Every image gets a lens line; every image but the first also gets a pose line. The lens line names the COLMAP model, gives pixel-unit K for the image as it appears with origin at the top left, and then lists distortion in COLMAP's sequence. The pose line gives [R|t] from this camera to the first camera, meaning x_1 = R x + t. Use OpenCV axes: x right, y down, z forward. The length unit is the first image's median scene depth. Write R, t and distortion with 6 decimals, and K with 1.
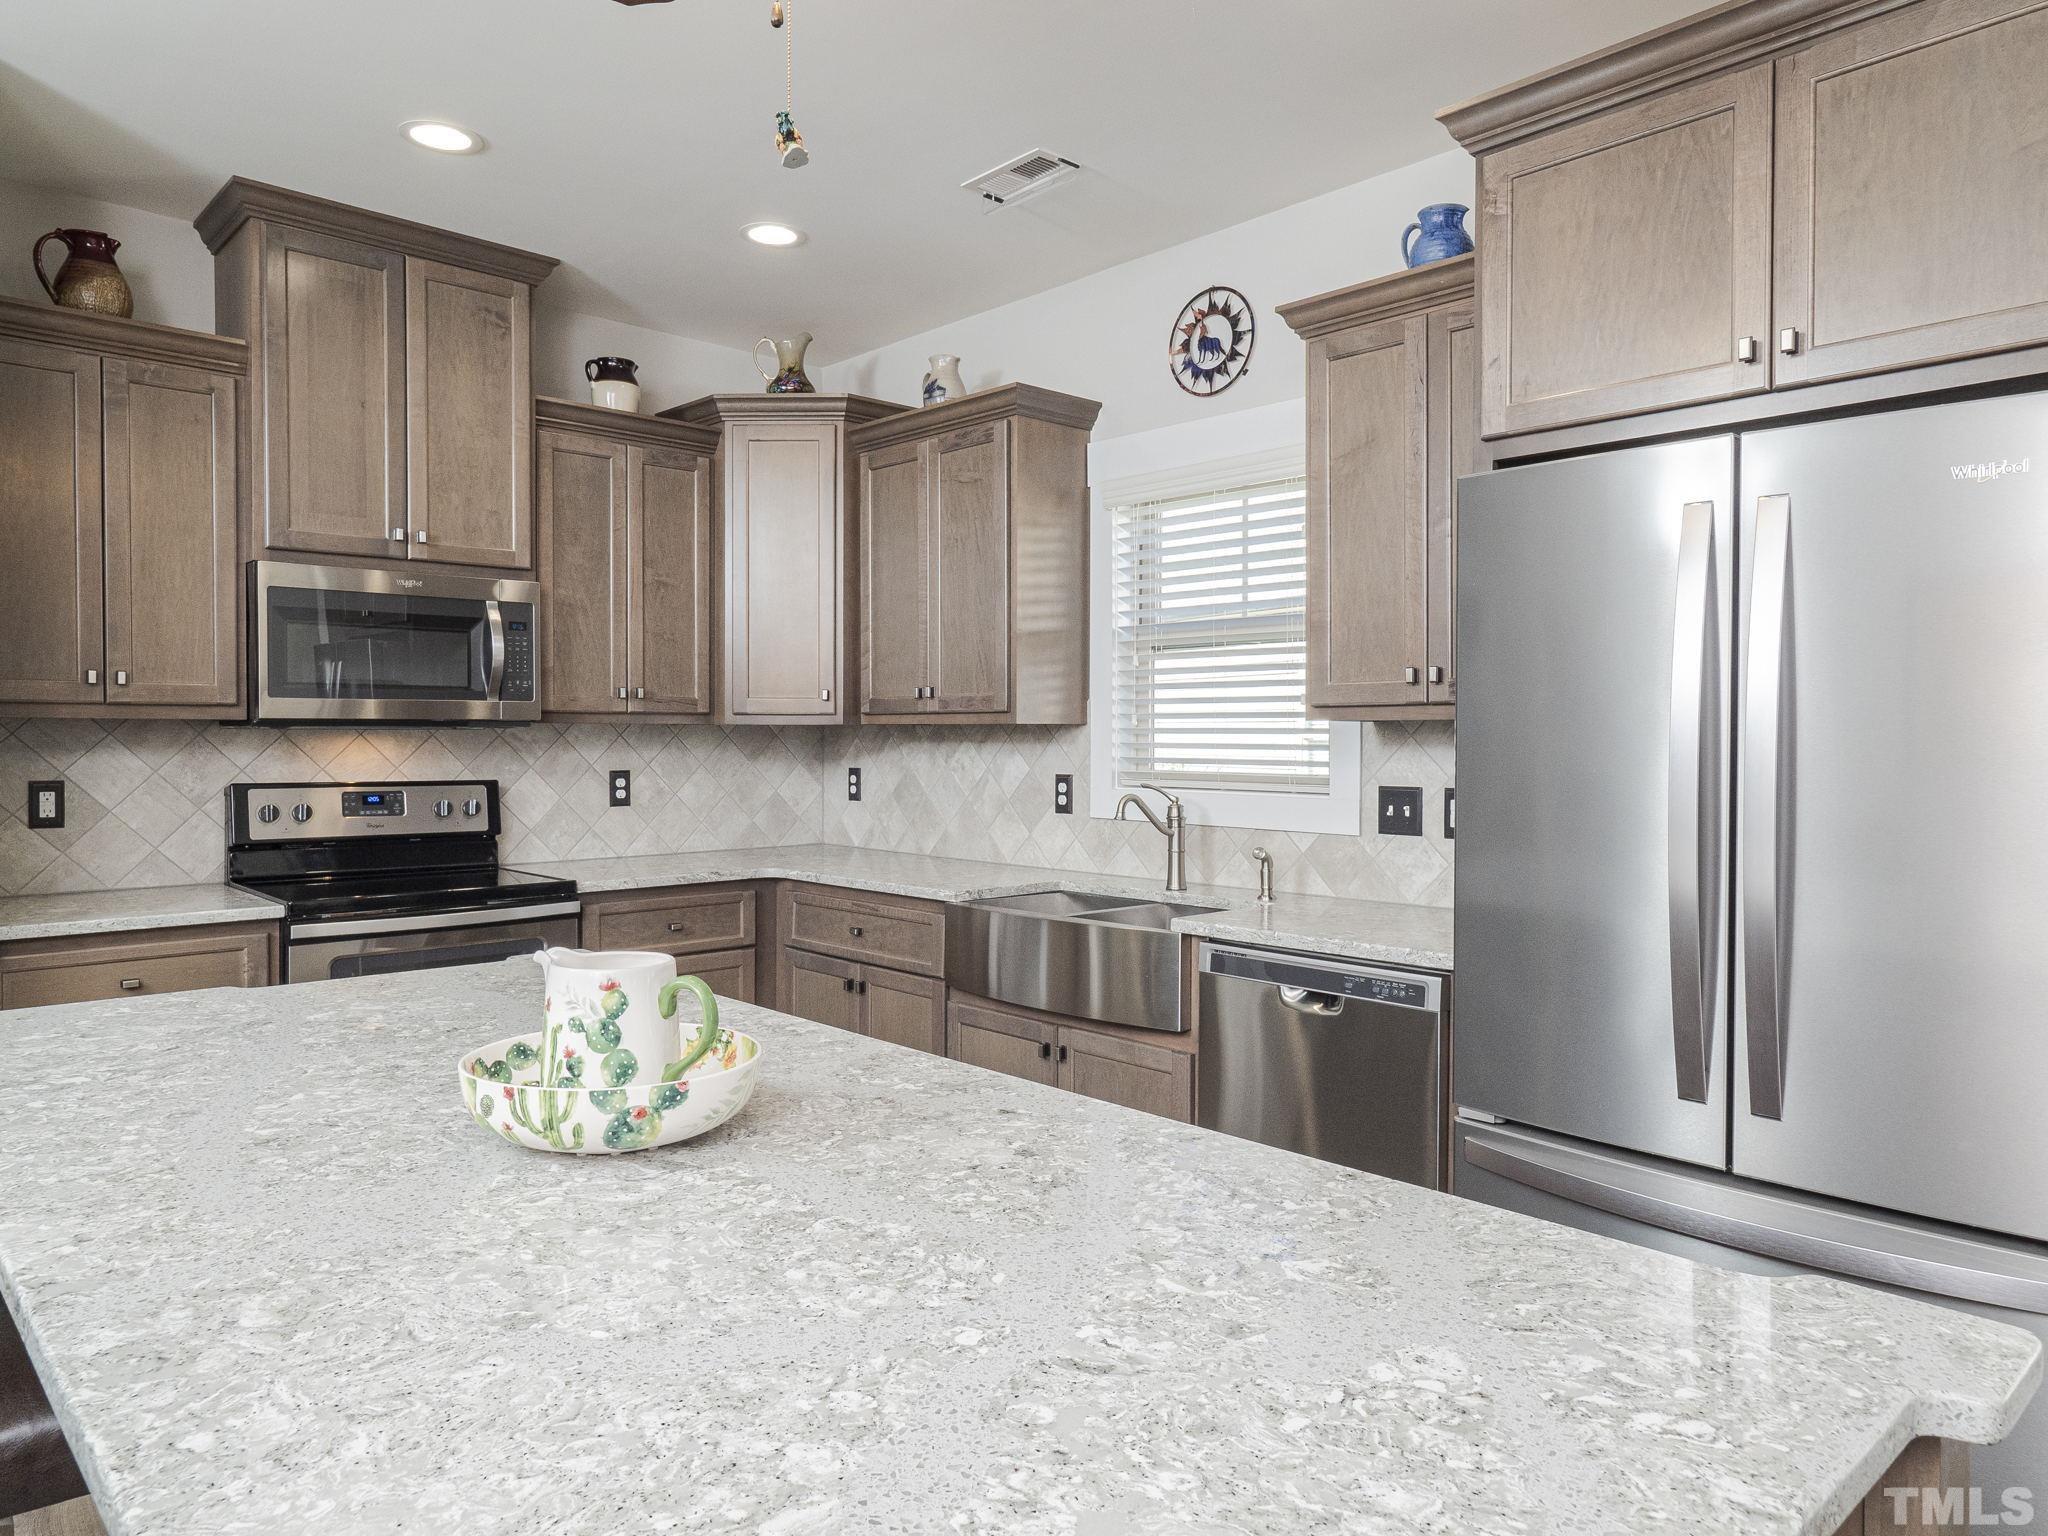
lens RADIAL K [[1329.6, 0, 1019.2], [0, 1329.6, 755.4], [0, 0, 1]] dist [0.002335, 0.005626]
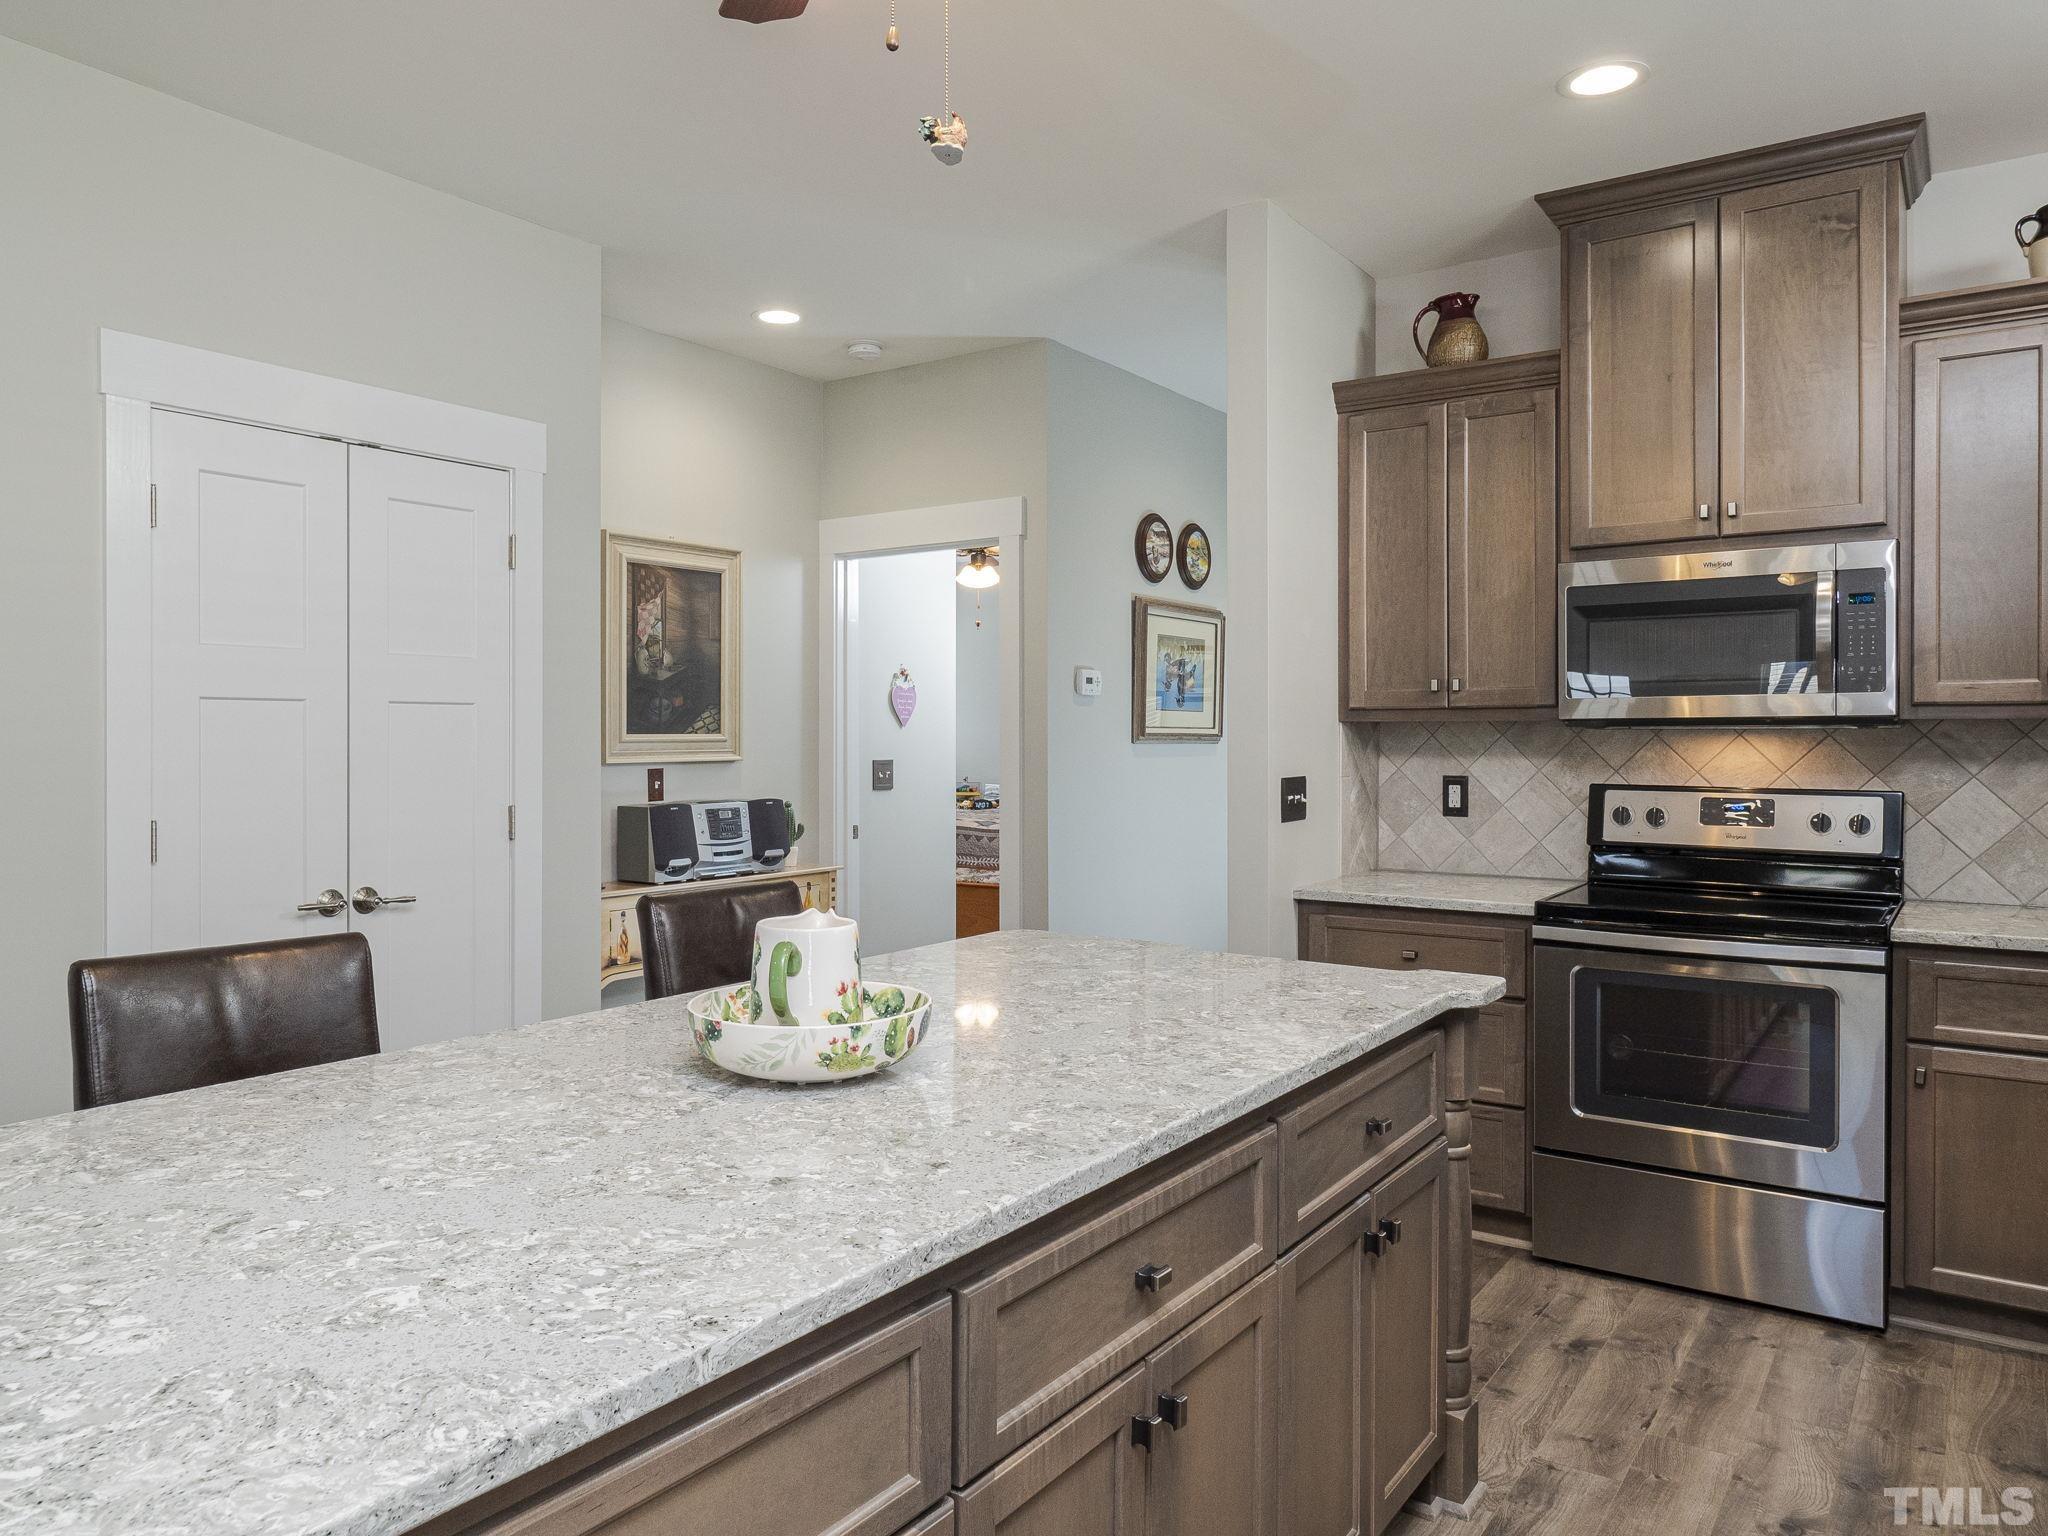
lens RADIAL K [[1414.6, 0, 1020.3], [0, 1414.6, 748.3], [0, 0, 1]] dist [-0.004374, 0.008875]
pose [[0.203690, 0.005571, -0.979020, 0.376109], [-0.013294, 0.999907, 0.002924, -0.003036], [0.978945, 0.012420, 0.203745, 0.358920]]
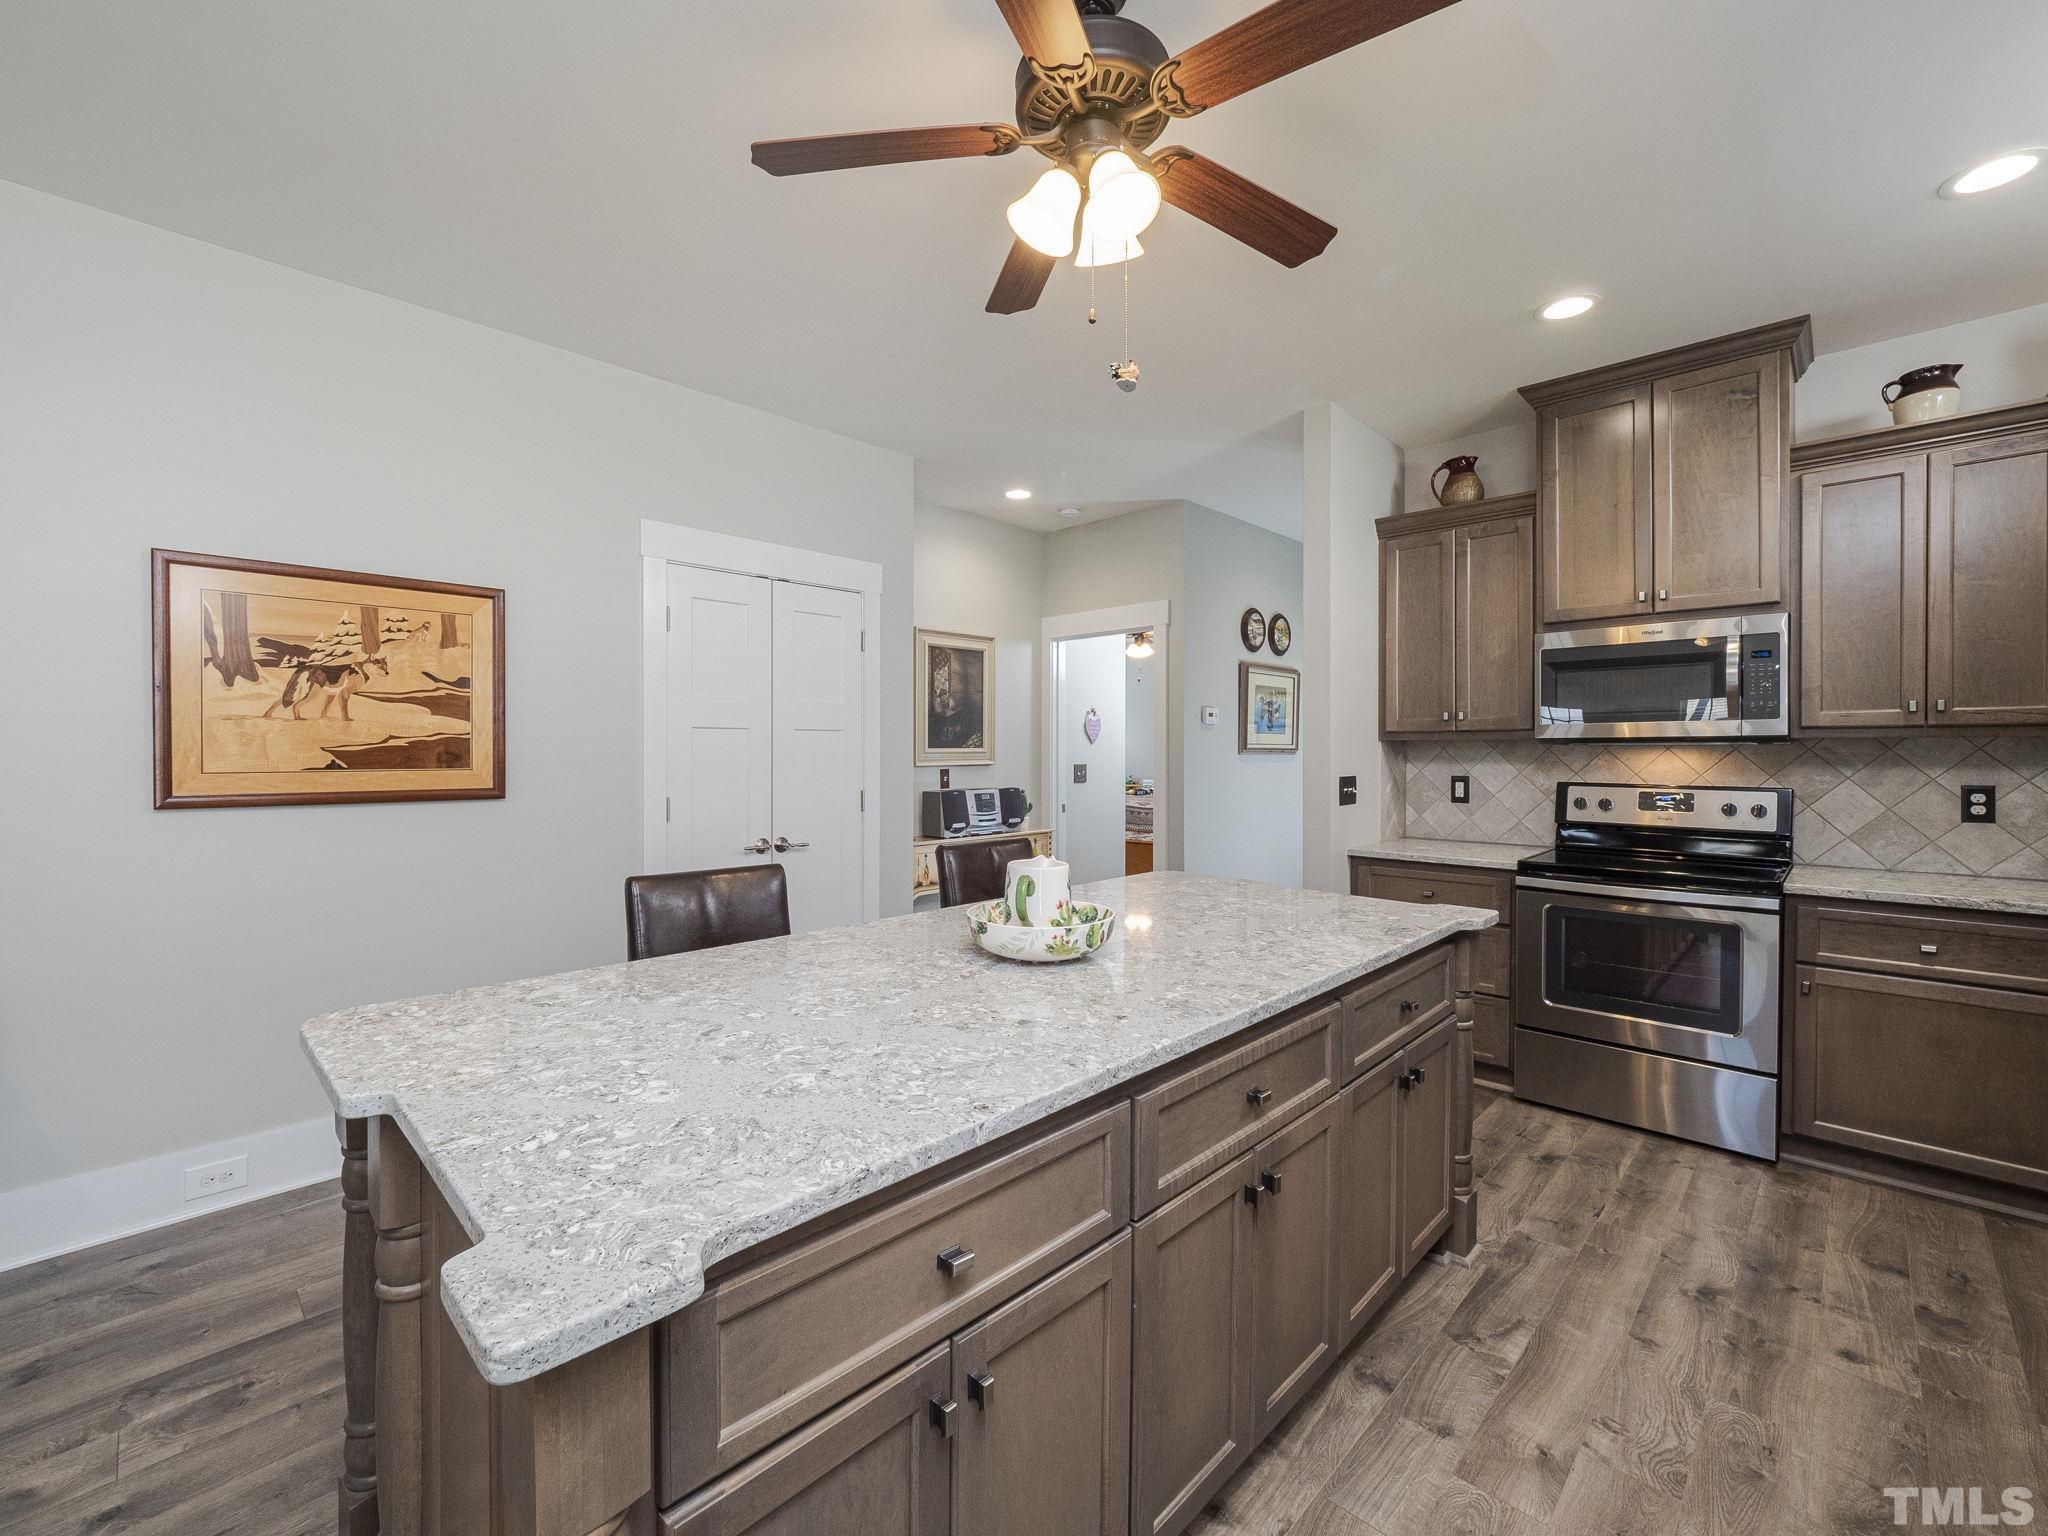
lens RADIAL K [[870.5, 0, 1019.6], [0, 870.5, 759.4], [0, 0, 1]] dist [0.000614, -0.003710]
pose [[0.040774, 0.008312, -0.999134, 0.371736], [-0.014459, 0.999866, 0.007728, -0.002871], [0.999064, 0.014132, 0.040889, 0.355688]]
